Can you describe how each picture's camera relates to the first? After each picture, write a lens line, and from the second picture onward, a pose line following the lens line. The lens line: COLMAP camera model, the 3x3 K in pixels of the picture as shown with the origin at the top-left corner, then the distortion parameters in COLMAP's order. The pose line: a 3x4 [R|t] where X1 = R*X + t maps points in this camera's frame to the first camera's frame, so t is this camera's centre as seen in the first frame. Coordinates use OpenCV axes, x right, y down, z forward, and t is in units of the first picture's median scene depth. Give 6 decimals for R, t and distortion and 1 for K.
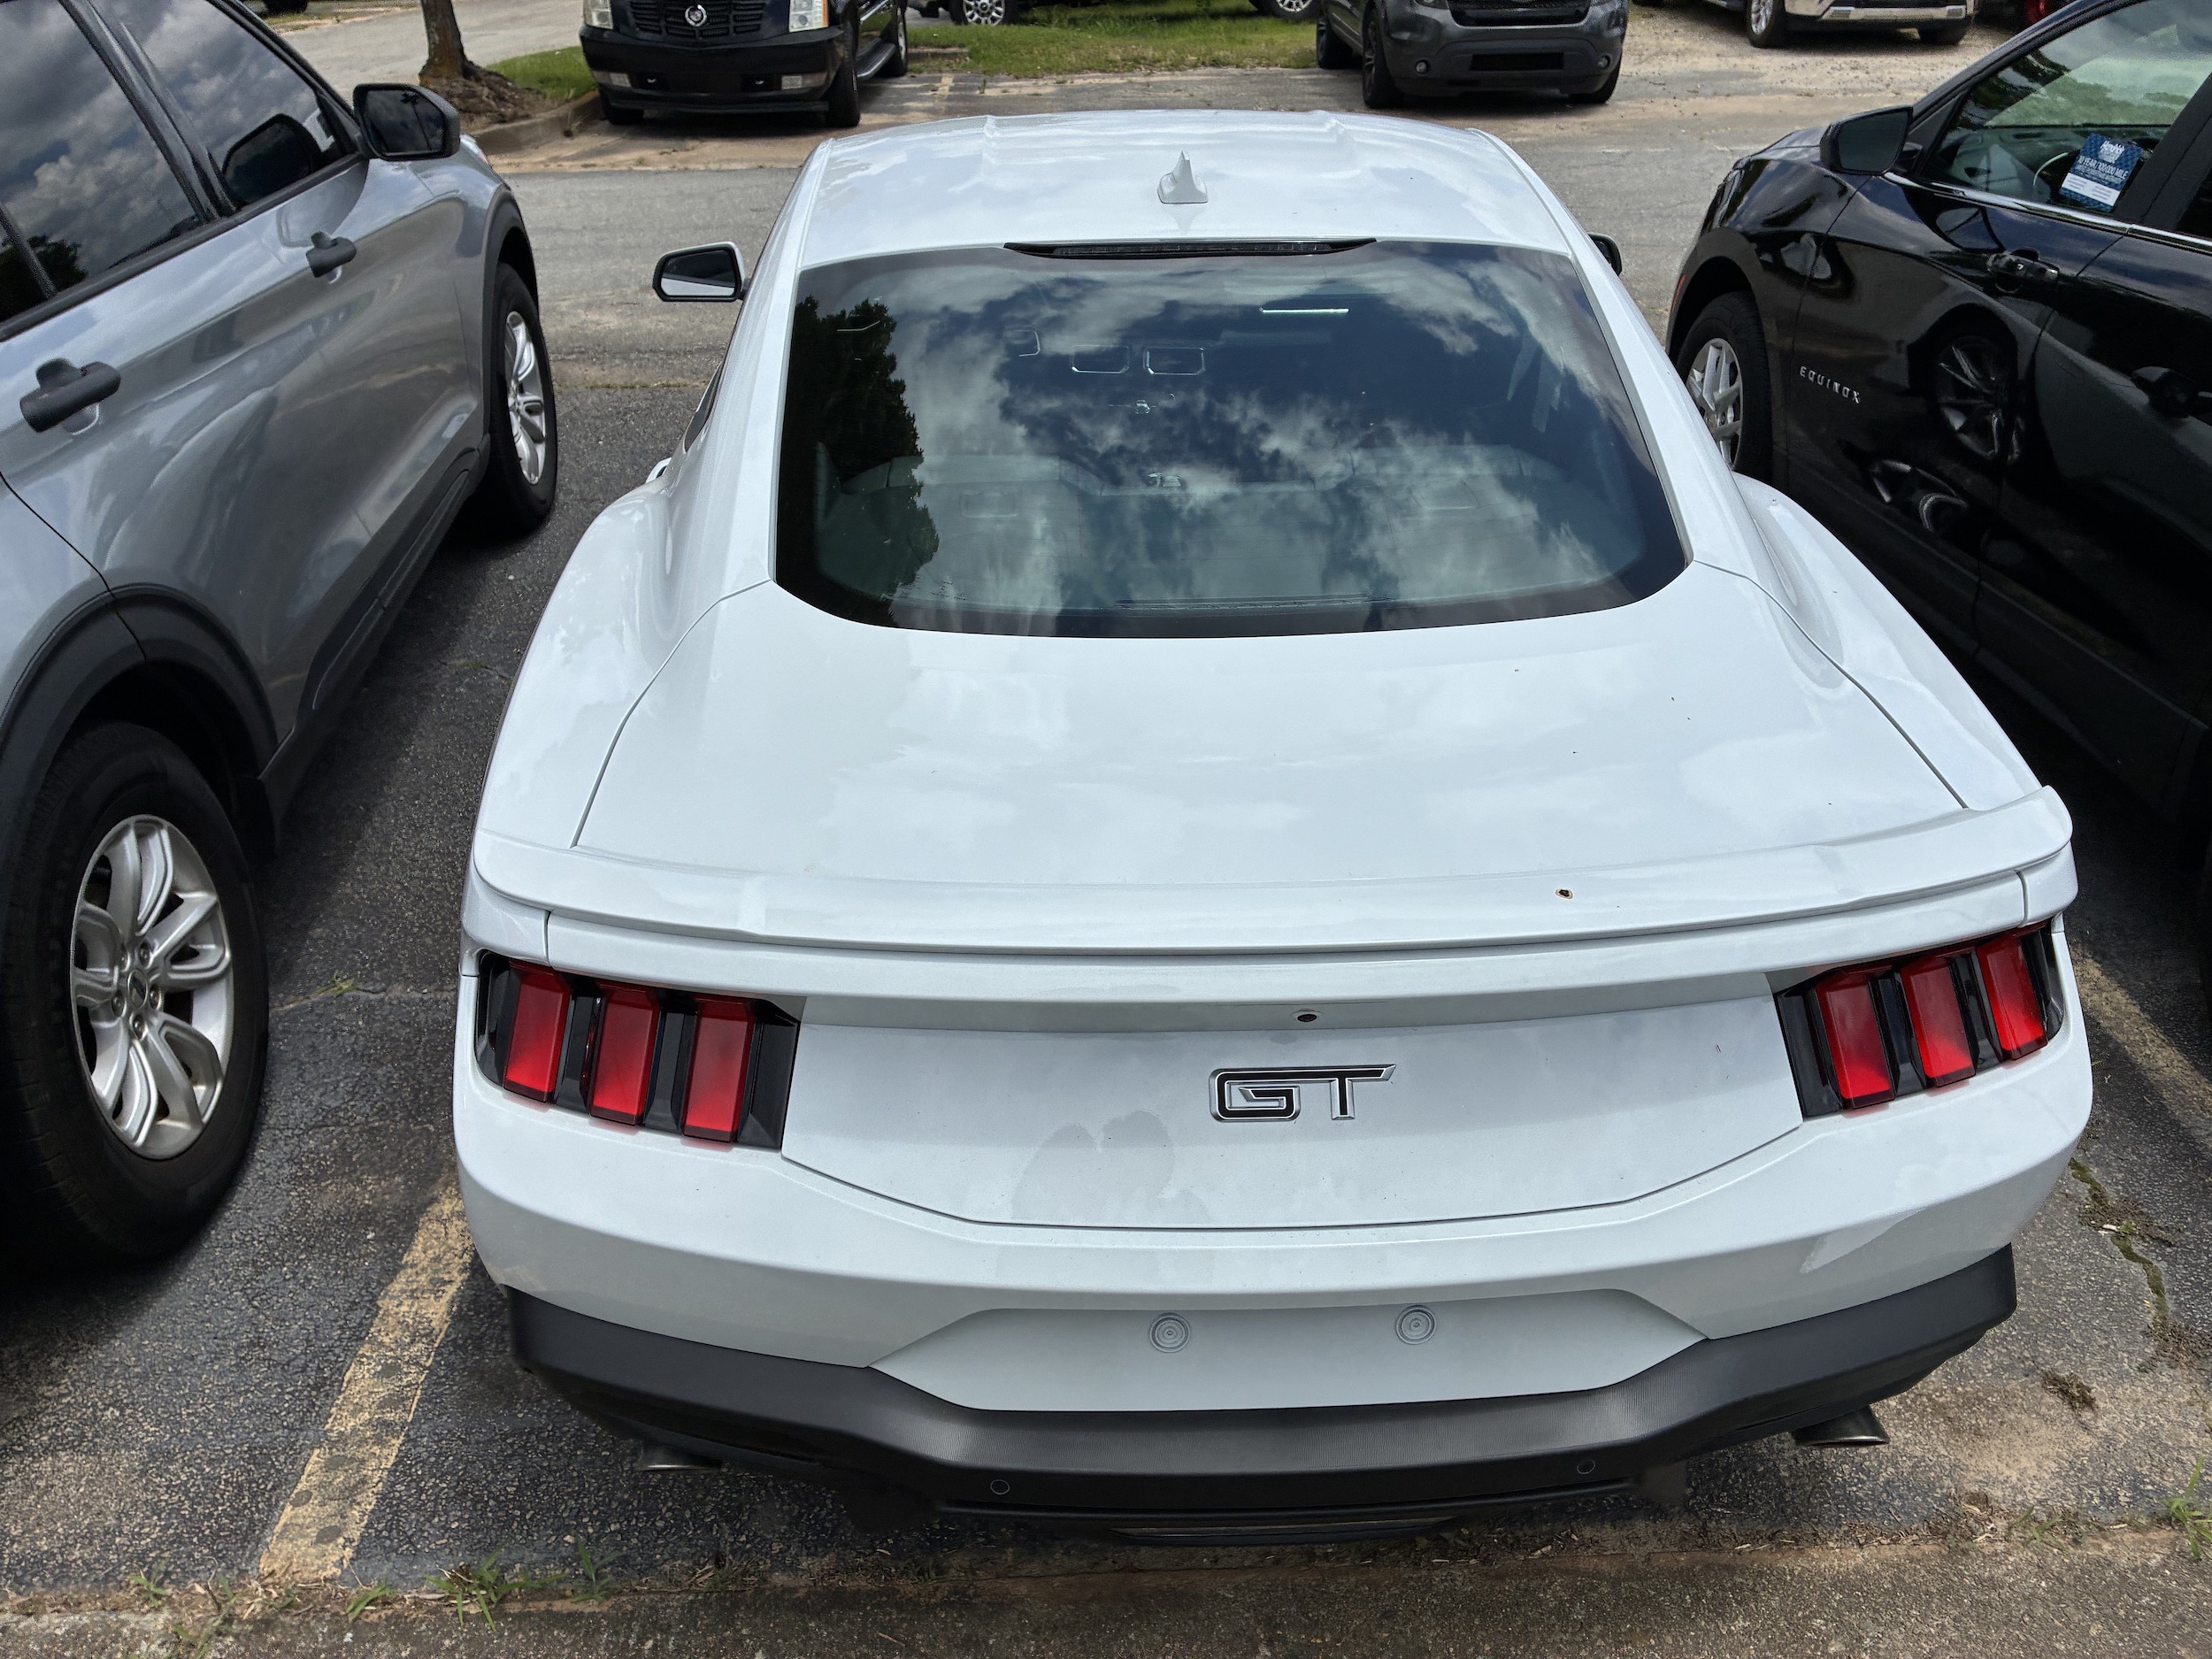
lens RADIAL K [[1681.1, 0, 953.9], [0, 1681.1, 908.4], [0, 0, 1]] dist [0.040621, -0.001947]
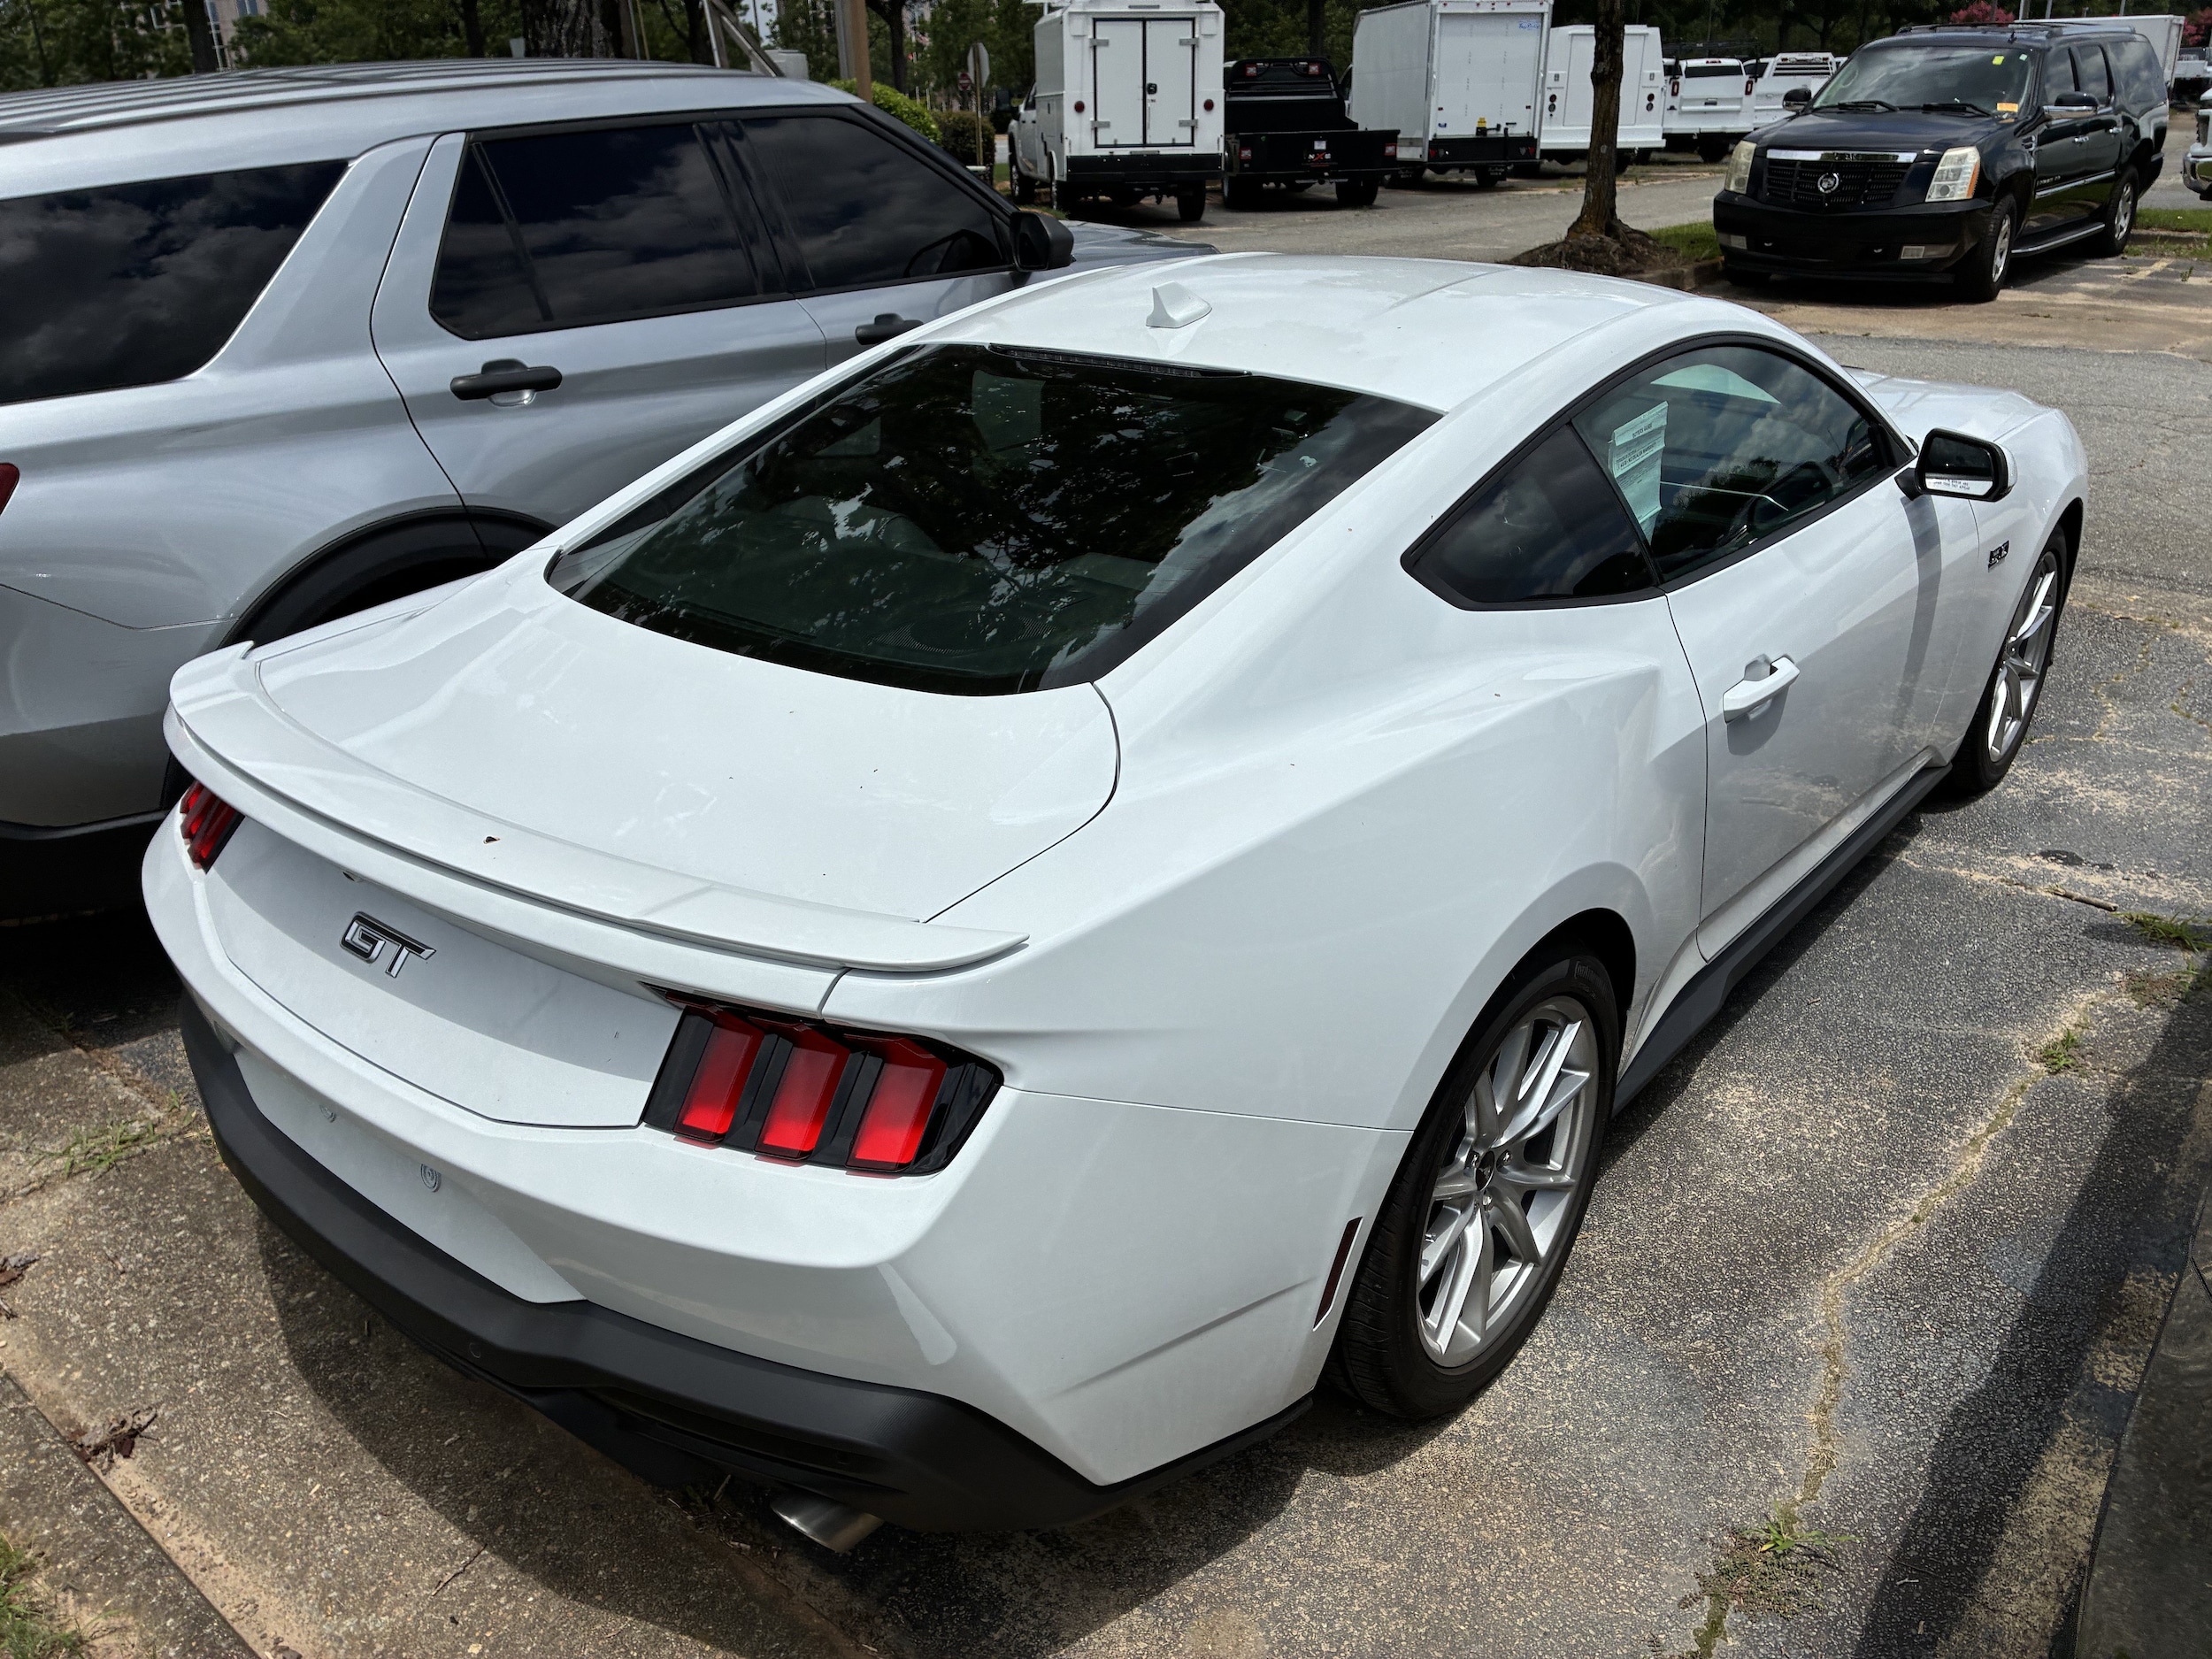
lens RADIAL K [[1754.6, 0, 1137.6], [0, 1754.6, 901.9], [0, 0, 1]] dist [0.073659, -0.109111]
pose [[0.730561, 0.285112, -0.620476, 0.640398], [-0.345202, 0.938204, 0.024663, -0.067192], [0.589165, 0.196172, 0.783837, 0.125515]]
